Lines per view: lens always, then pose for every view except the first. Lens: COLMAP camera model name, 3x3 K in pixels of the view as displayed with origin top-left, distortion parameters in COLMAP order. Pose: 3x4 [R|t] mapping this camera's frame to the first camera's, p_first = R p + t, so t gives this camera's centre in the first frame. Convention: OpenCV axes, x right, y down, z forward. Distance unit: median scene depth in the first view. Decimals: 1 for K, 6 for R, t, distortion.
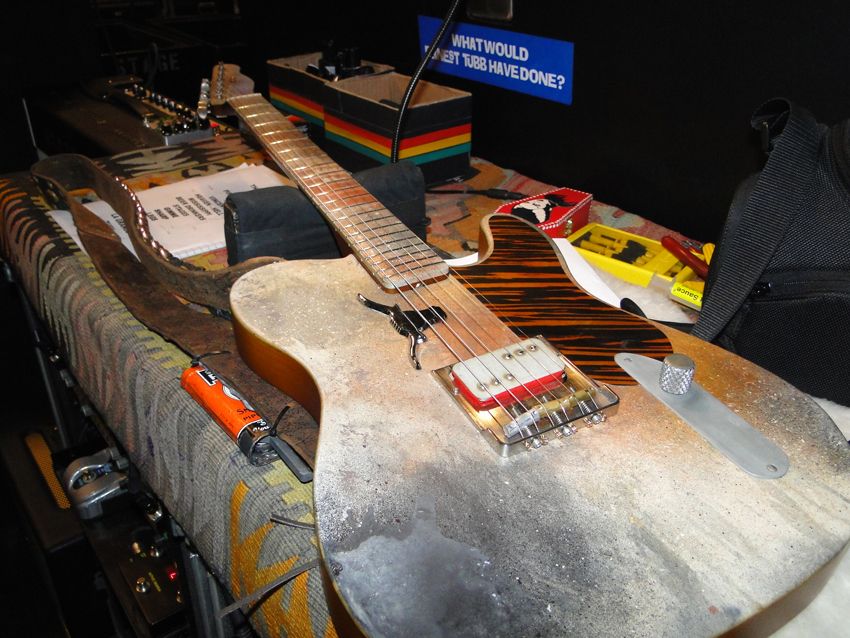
lens RADIAL K [[717.6, 0, 419.2], [0, 717.6, 324.5], [0, 0, 1]] dist [-0.004874, 0.002099]
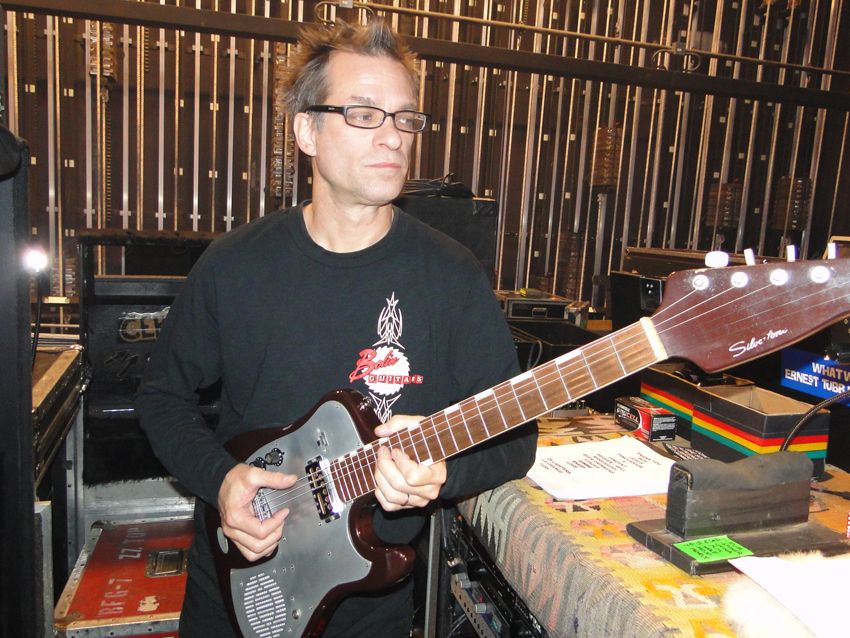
lens RADIAL K [[717.6, 0, 427.5], [0, 717.6, 332.4], [0, 0, 1]] dist [-0.004874, 0.002099]
pose [[0.922185, 0.097347, -0.374297, -0.110537], [-0.231790, 0.913846, -0.333405, 0.112129], [0.309594, 0.394220, 0.865299, -0.294800]]
